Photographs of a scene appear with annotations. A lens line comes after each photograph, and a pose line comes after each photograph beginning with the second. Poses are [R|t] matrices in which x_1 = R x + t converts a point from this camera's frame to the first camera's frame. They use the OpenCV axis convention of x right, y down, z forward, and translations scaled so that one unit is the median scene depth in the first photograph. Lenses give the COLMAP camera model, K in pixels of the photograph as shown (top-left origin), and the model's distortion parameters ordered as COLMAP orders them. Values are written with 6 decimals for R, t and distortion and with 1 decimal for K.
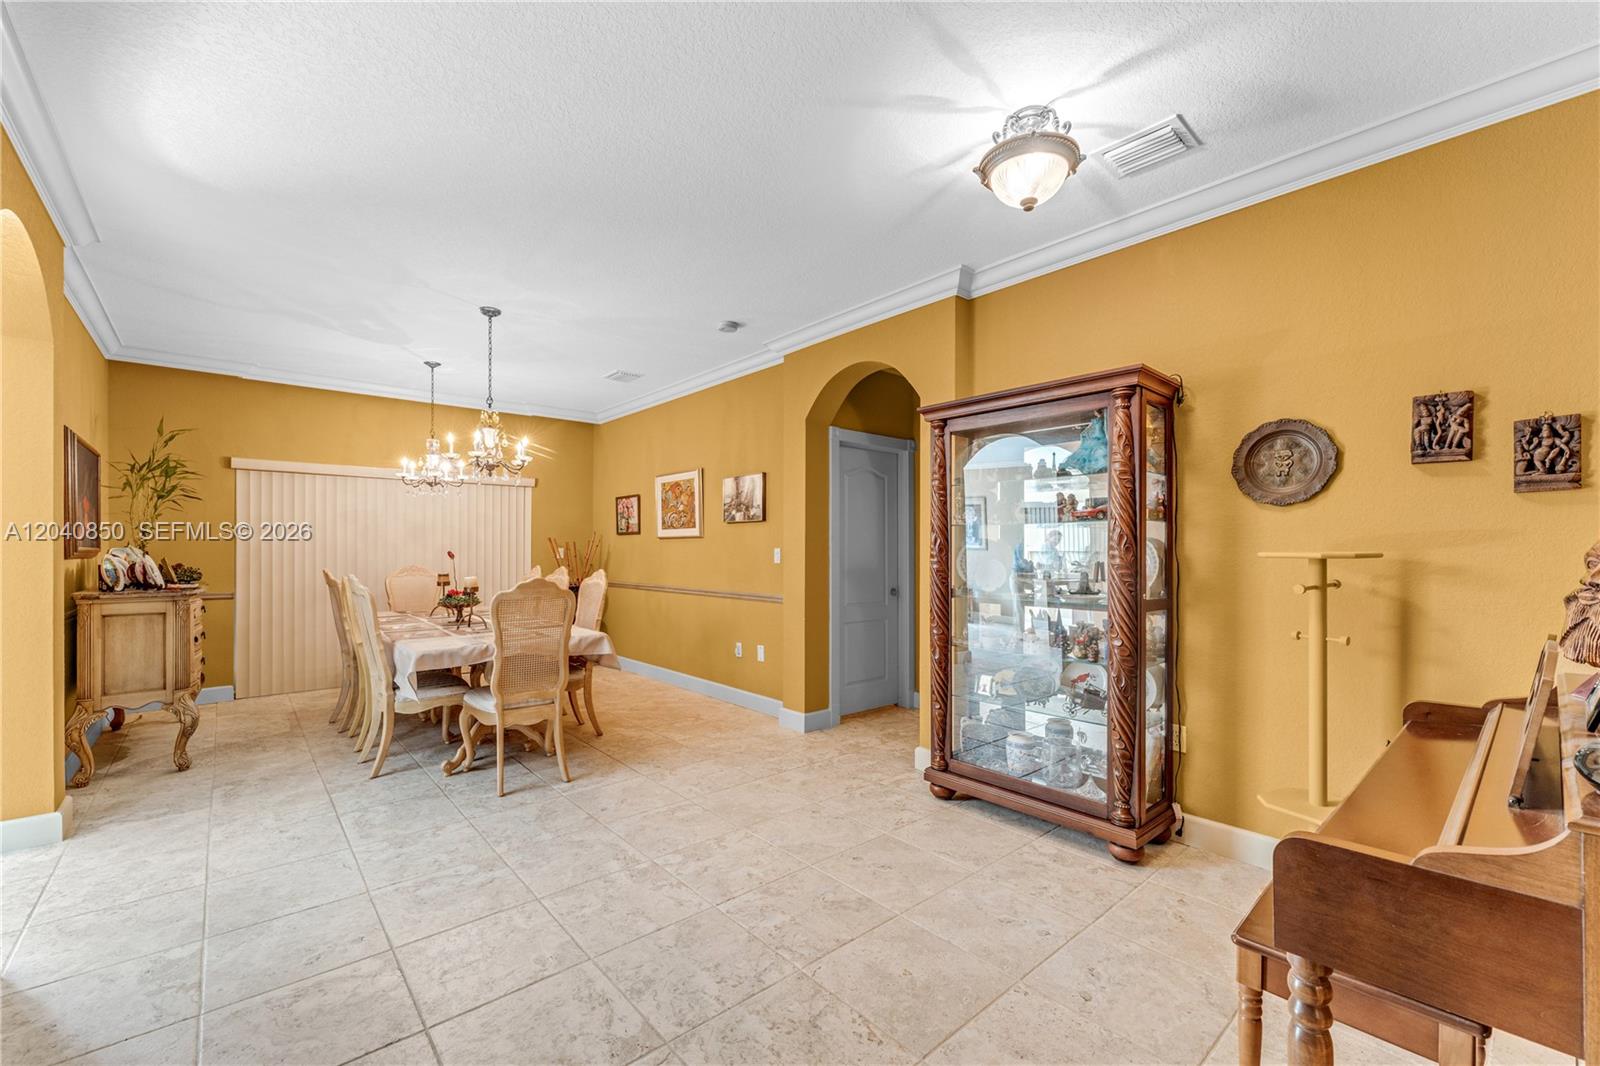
lens RADIAL K [[668.3, 0, 799.0], [0, 668.3, 549.1], [0, 0, 1]] dist [-0.000378, 0.000436]
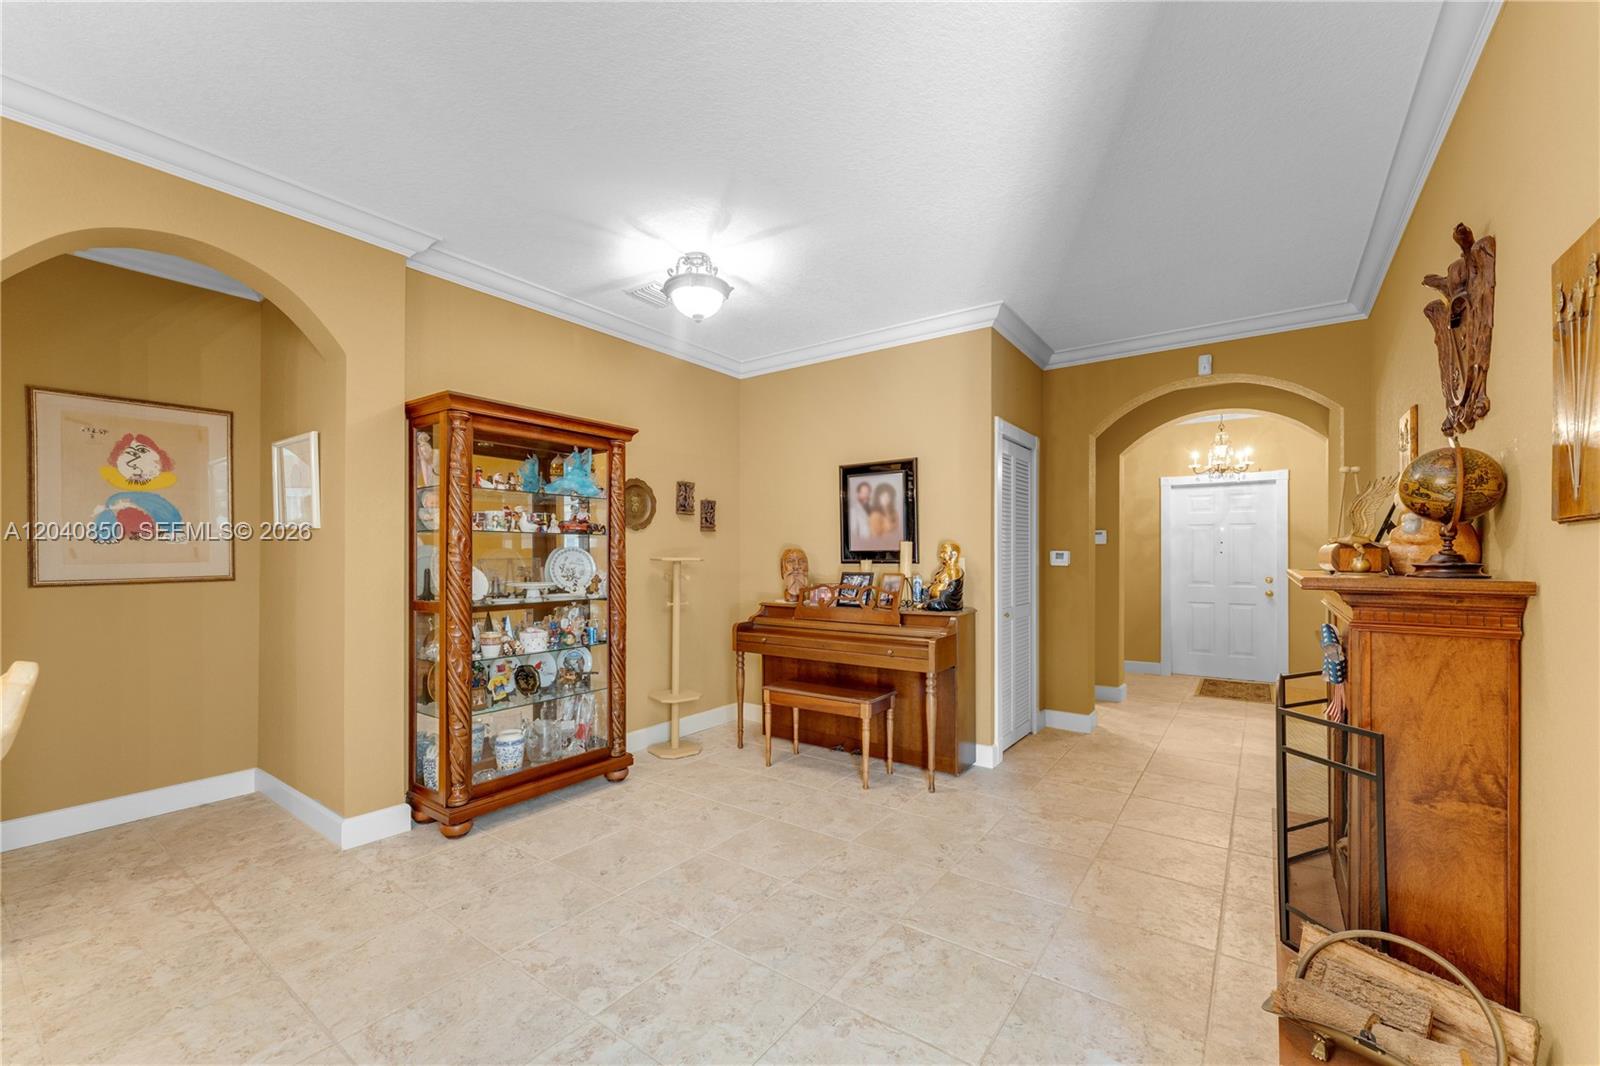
lens RADIAL K [[636.0, 0, 800.0], [0, 636.0, 555.2], [0, 0, 1]] dist [0.001020, 0.000344]
pose [[-0.227340, -0.000854, 0.973815, -0.538772], [-0.002061, 0.999998, 0.000396, -0.002393], [-0.973813, -0.001917, -0.227341, 0.566676]]
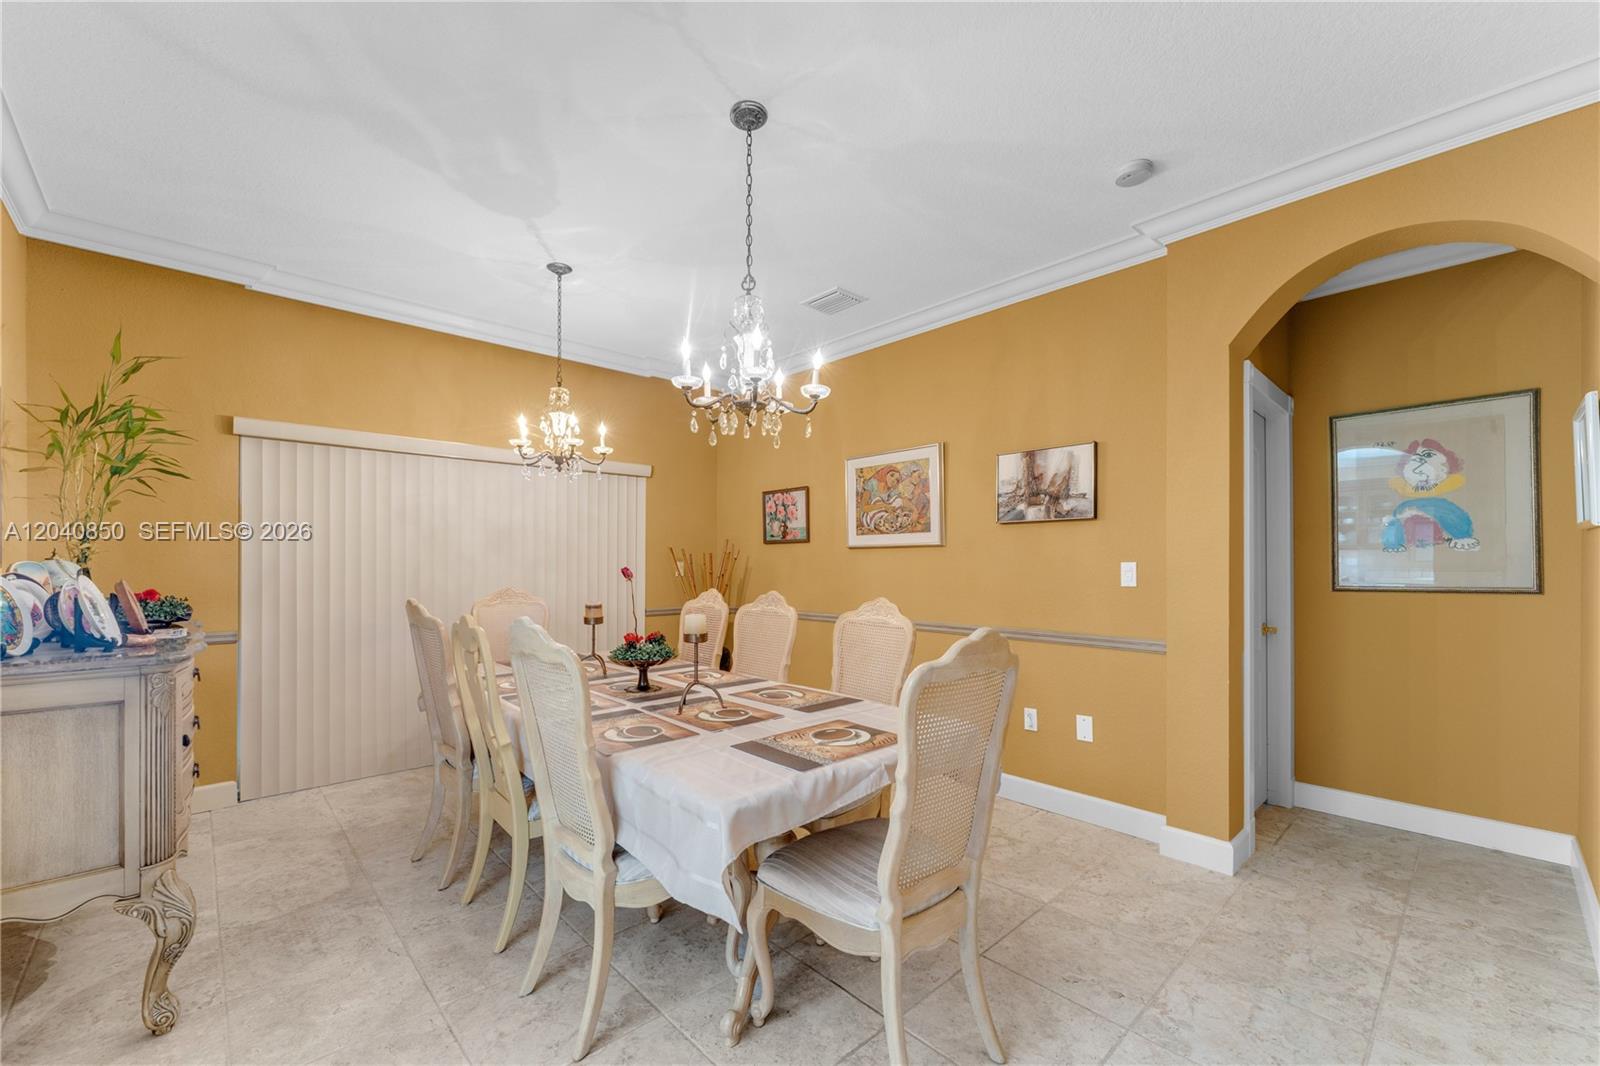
lens RADIAL K [[657.4, 0, 778.2], [0, 657.4, 564.1], [0, 0, 1]] dist [-0.001037, 0.000188]
pose [[0.999799, 0.000096, 0.020045, -0.404138], [-0.000111, 1.000000, 0.000744, -0.000029], [-0.020045, -0.000746, 0.999799, 0.430515]]
